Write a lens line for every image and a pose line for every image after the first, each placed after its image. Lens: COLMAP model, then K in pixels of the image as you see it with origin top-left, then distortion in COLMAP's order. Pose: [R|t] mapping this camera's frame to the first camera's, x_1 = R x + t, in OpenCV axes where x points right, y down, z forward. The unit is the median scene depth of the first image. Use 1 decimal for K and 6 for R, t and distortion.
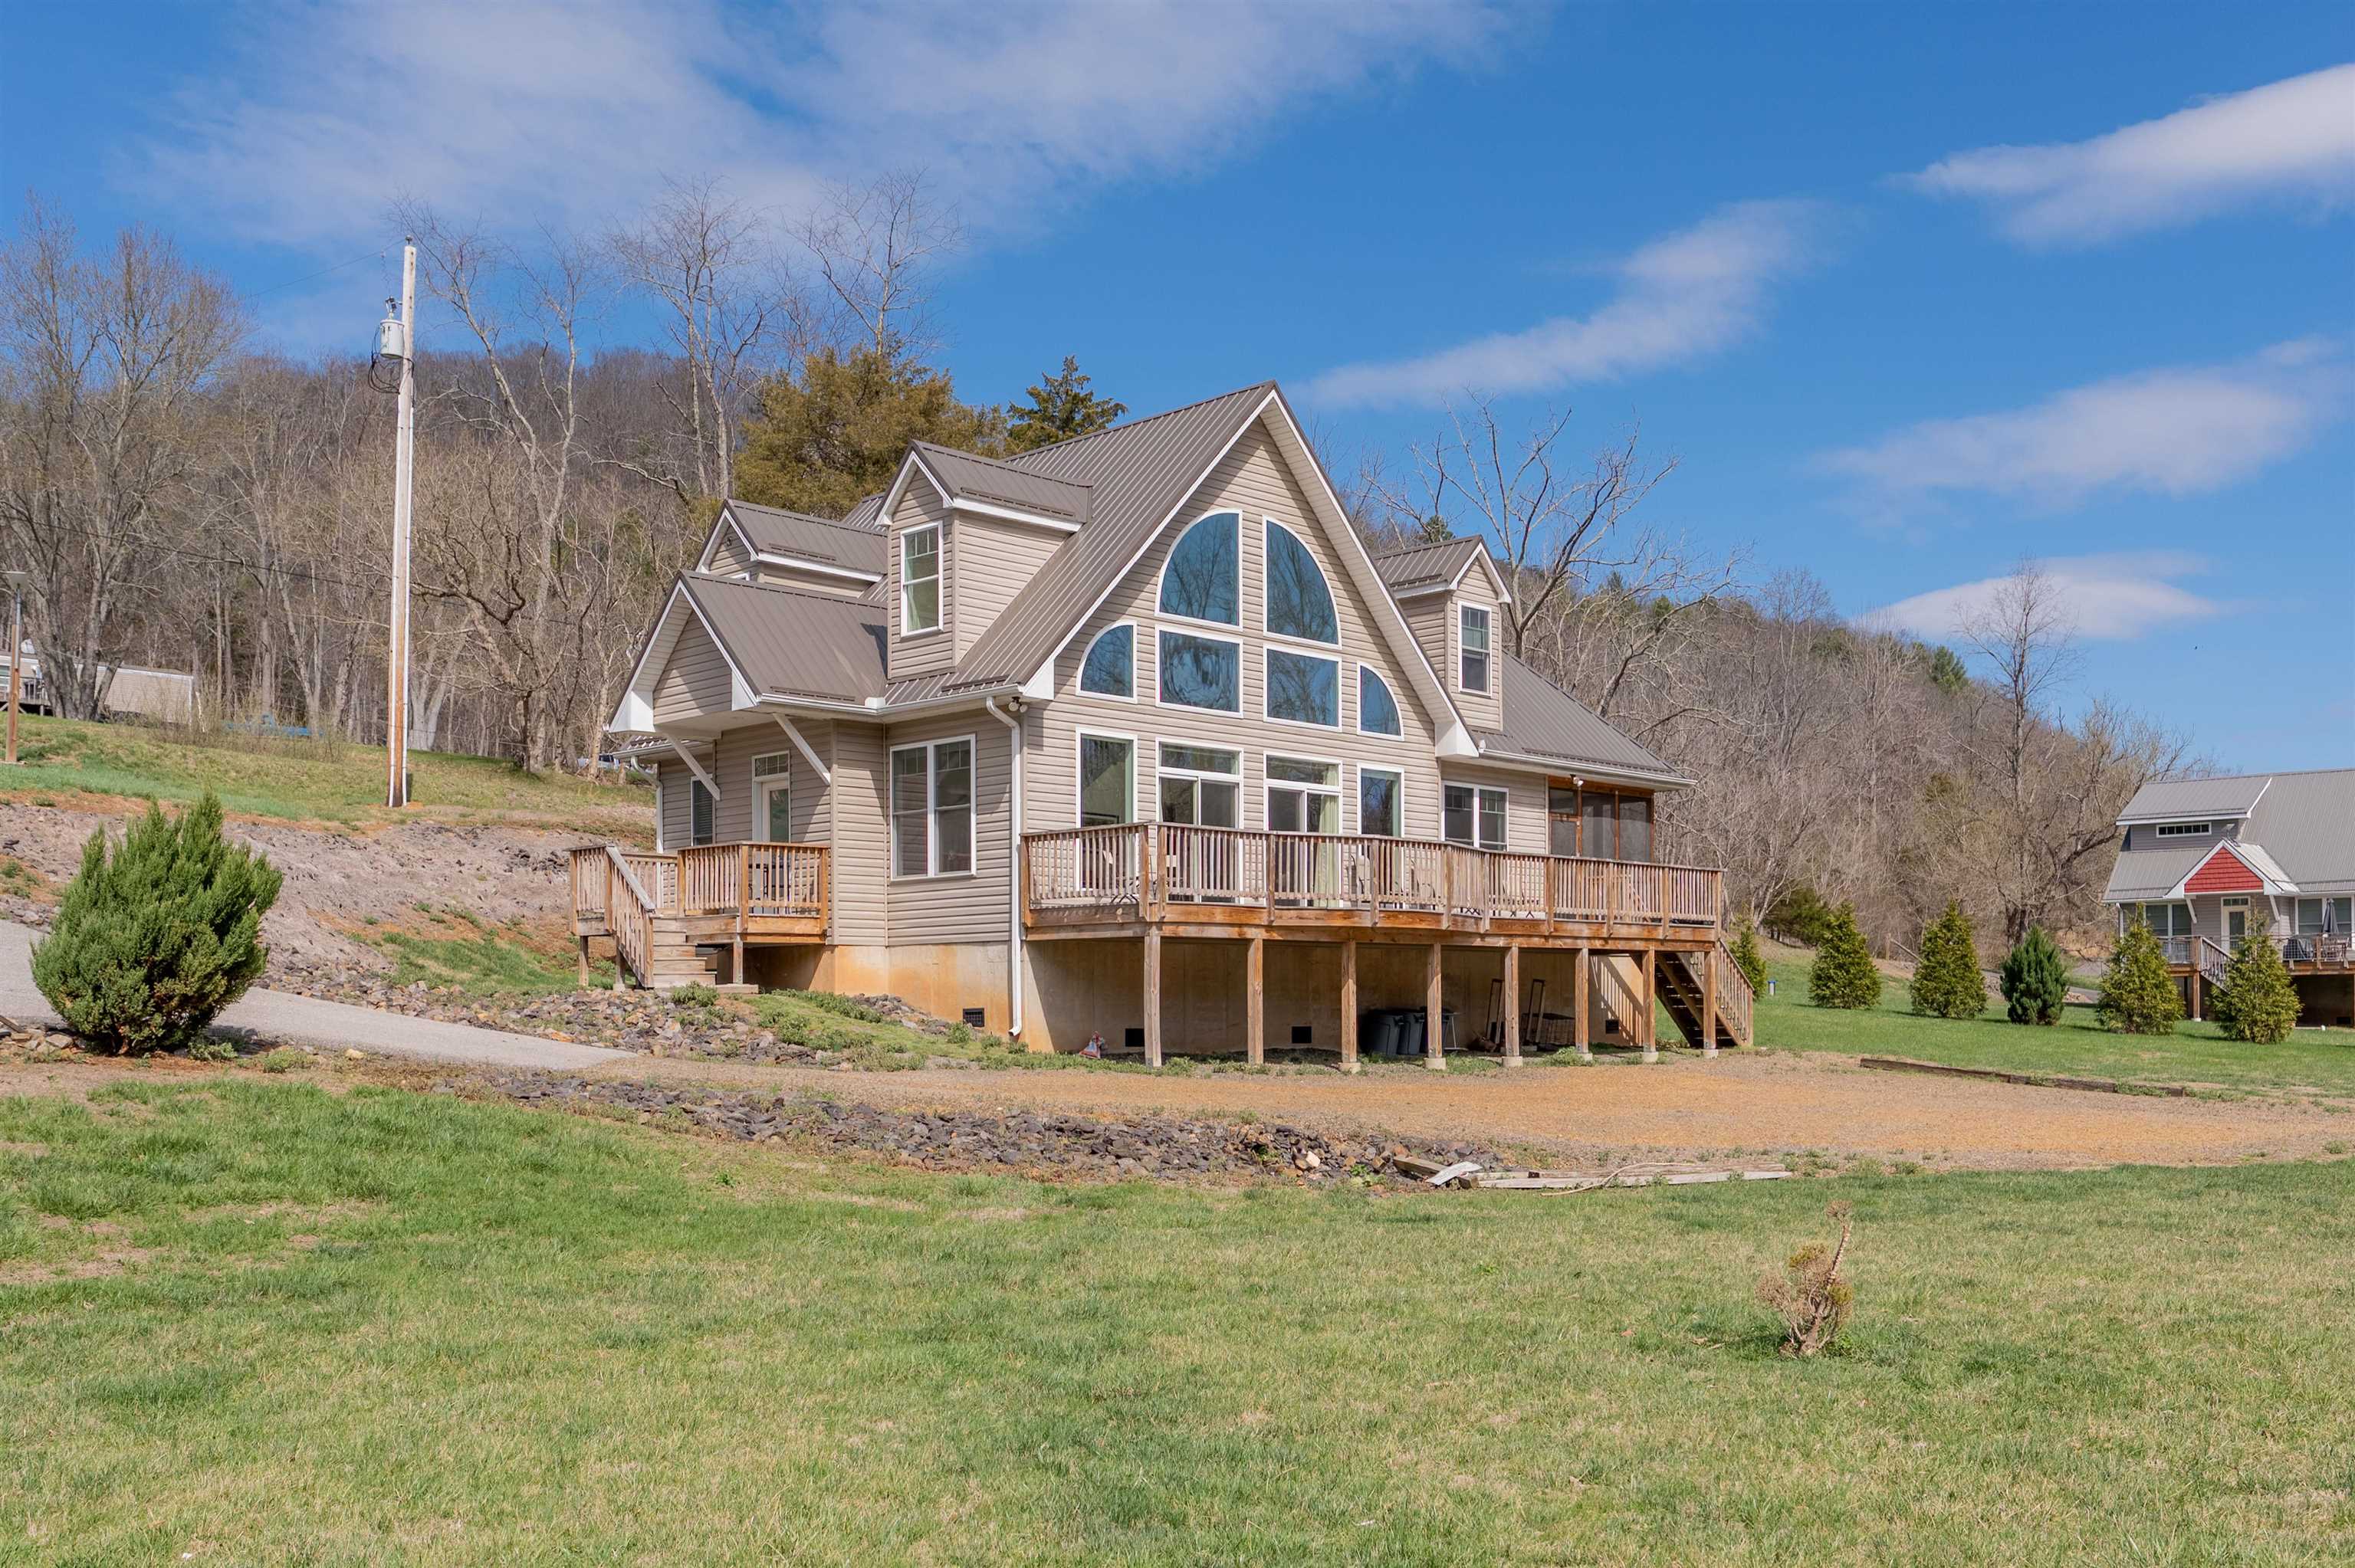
lens RADIAL K [[2033.7, 0, 1146.0], [0, 2033.7, 915.6], [0, 0, 1]] dist [-0.006607, 0.004830]
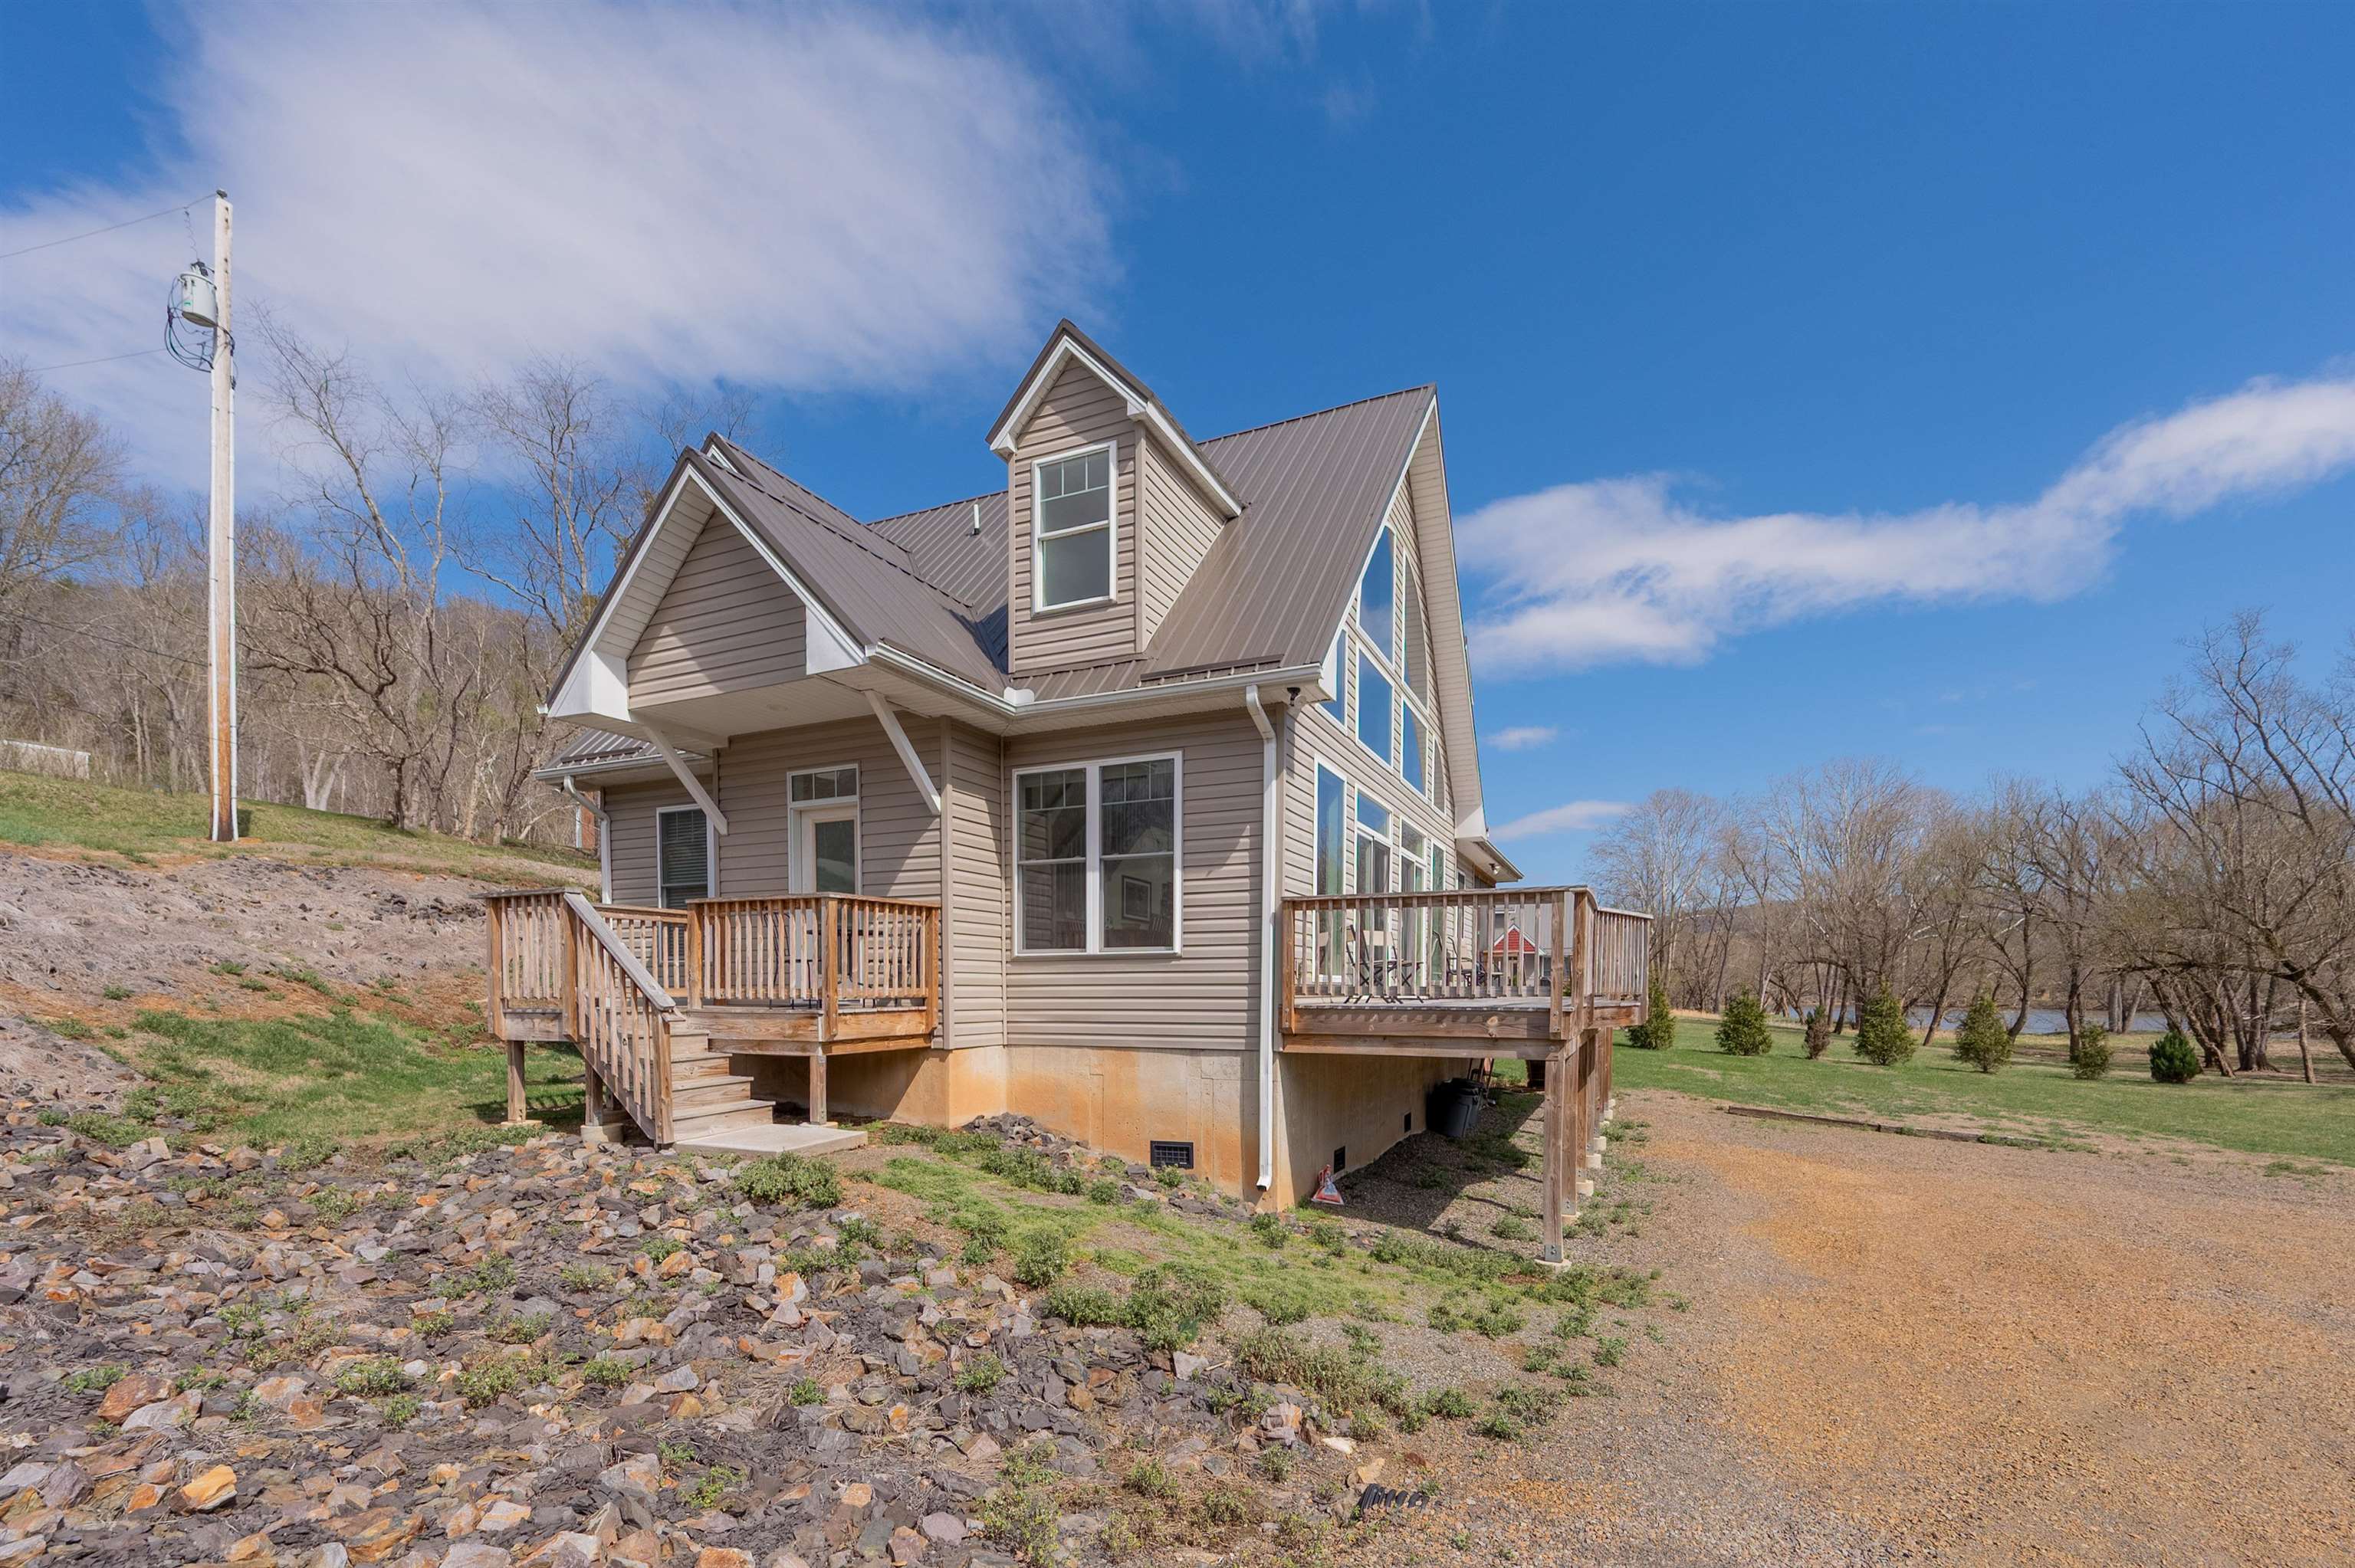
lens RADIAL K [[1006.4, 0, 1192.4], [0, 1006.4, 1004.2], [0, 0, 1]] dist [0.000959, -0.000102]
pose [[0.933356, -0.001529, 0.358948, -0.179775], [-0.018726, 0.998422, 0.052944, -0.018646], [-0.358462, -0.056138, 0.931855, 0.594323]]
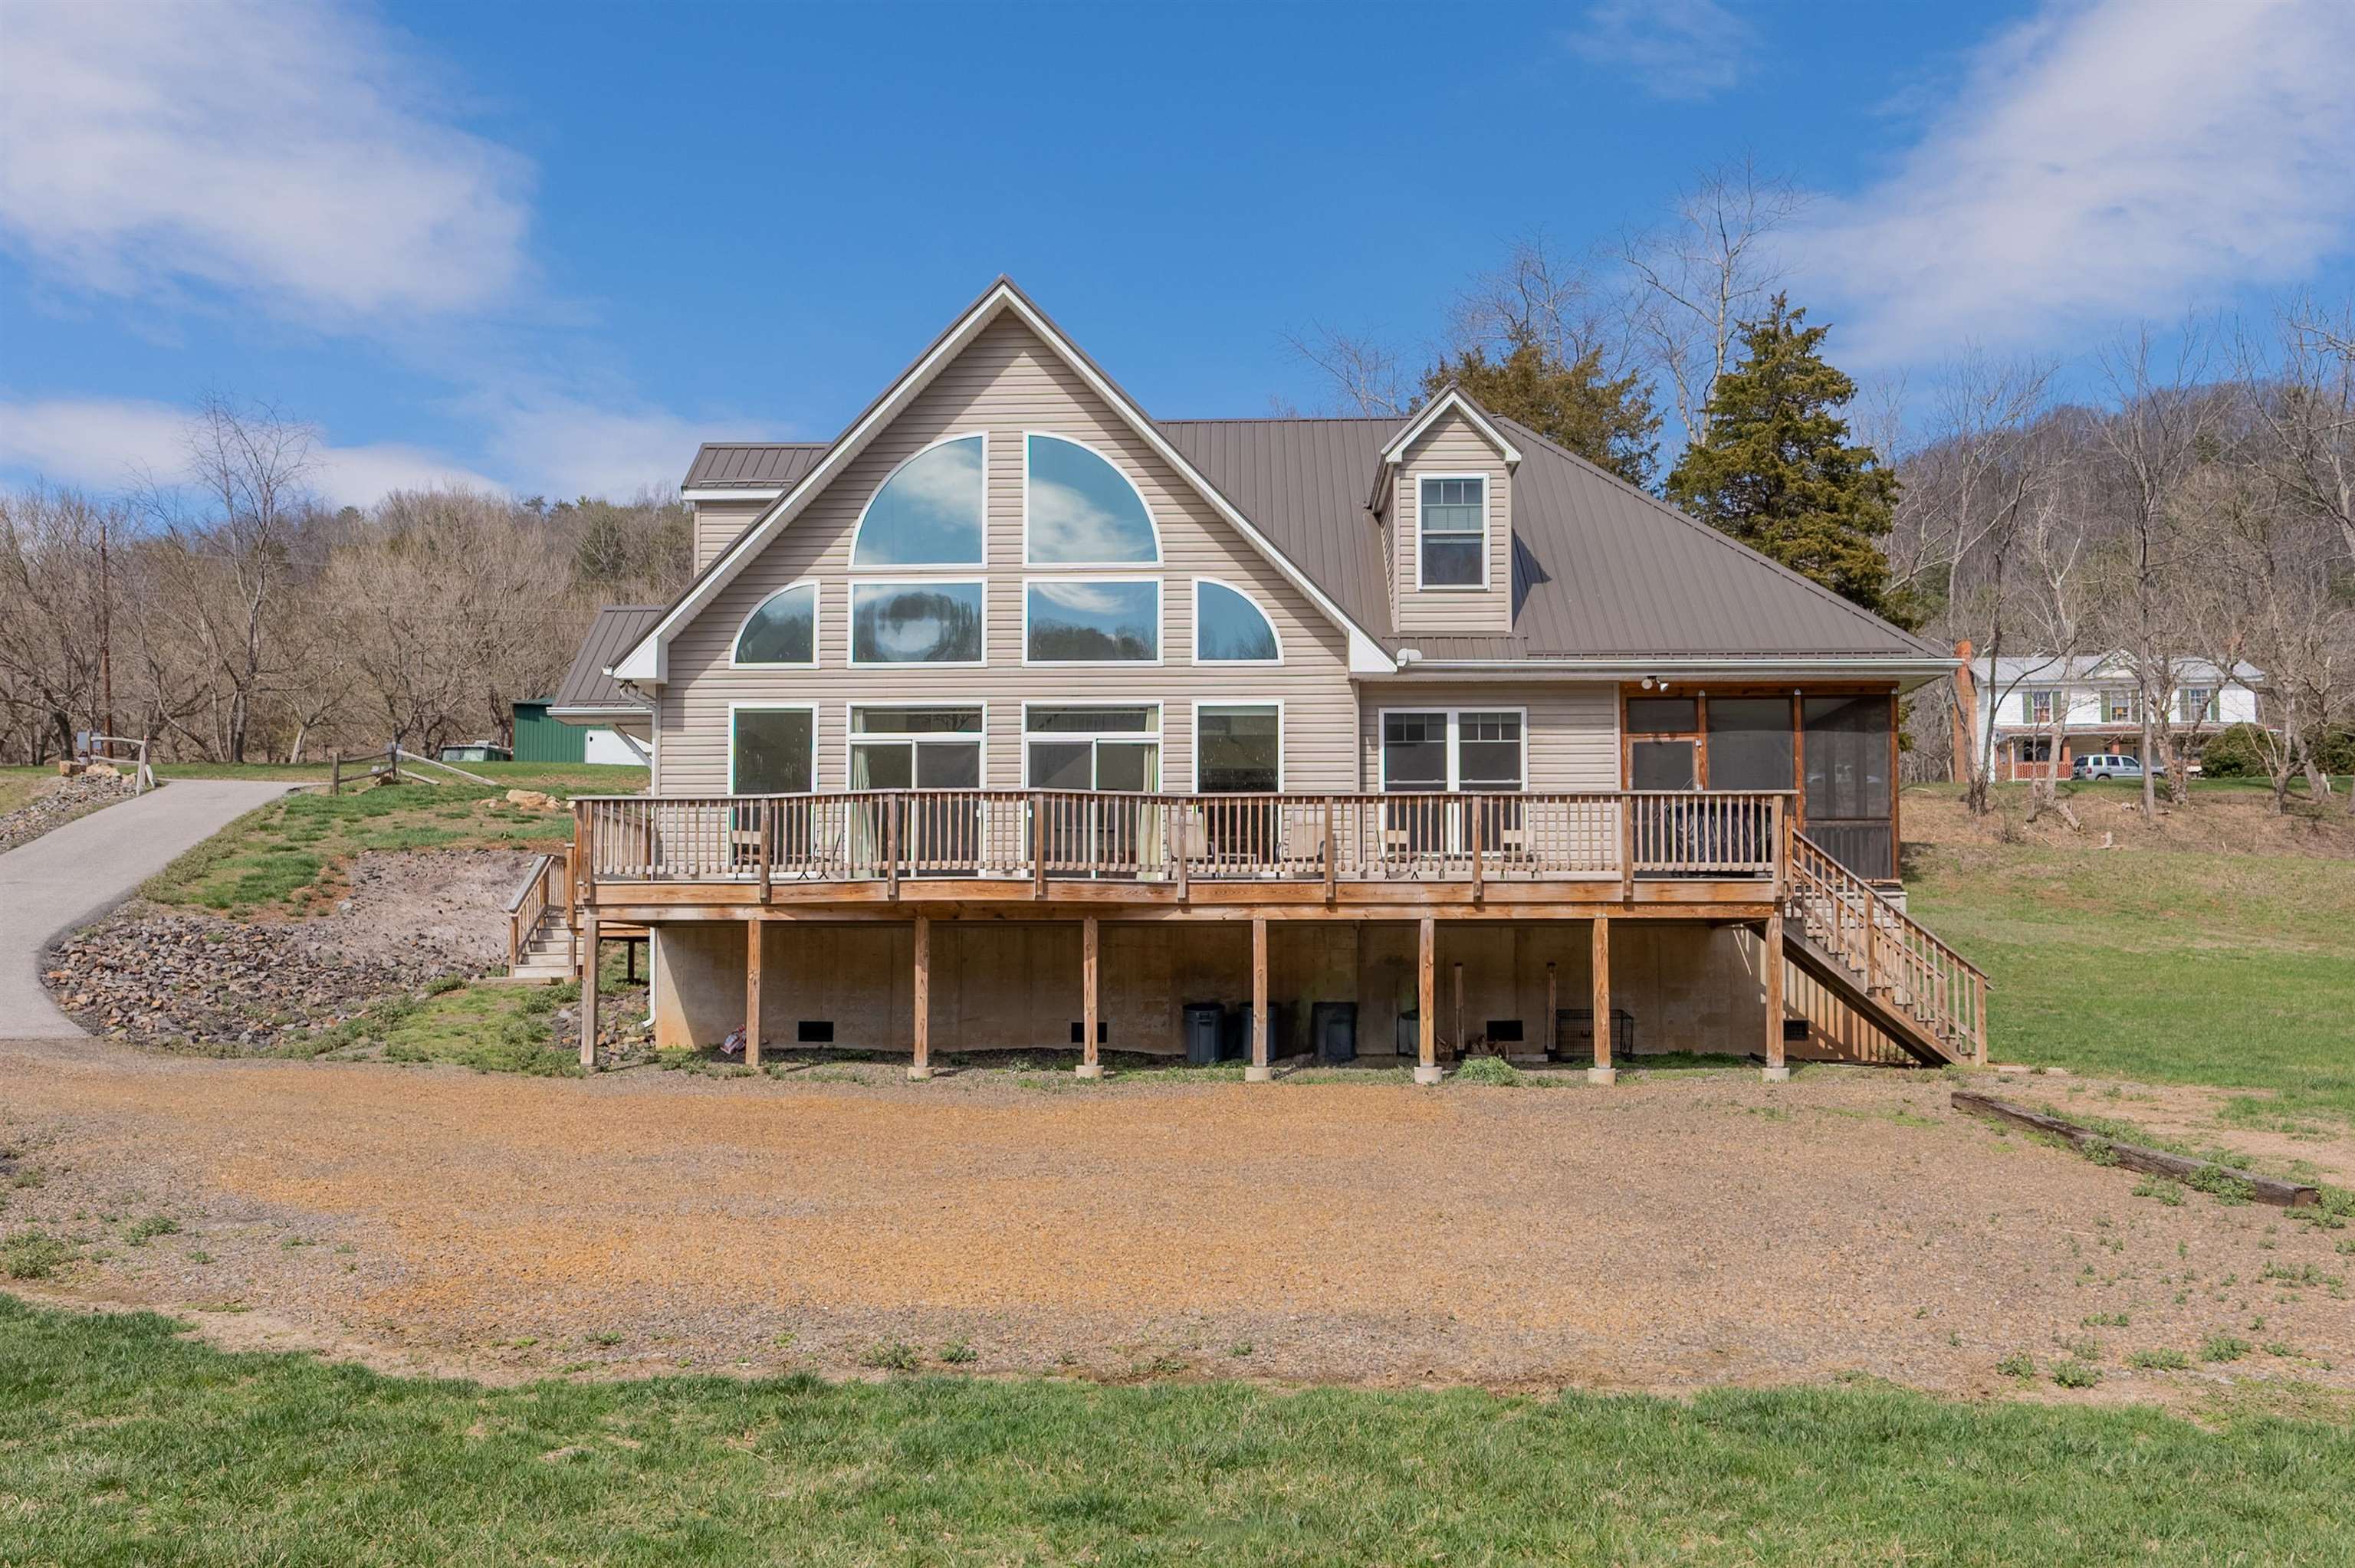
lens RADIAL K [[1717.4, 0, 1167.2], [0, 1717.4, 871.0], [0, 0, 1]] dist [-0.001192, -0.000027]
pose [[0.688021, -0.050910, -0.723903, 0.603814], [0.028660, 0.998664, -0.042994, 0.023173], [0.725125, 0.008833, 0.688561, 0.527254]]
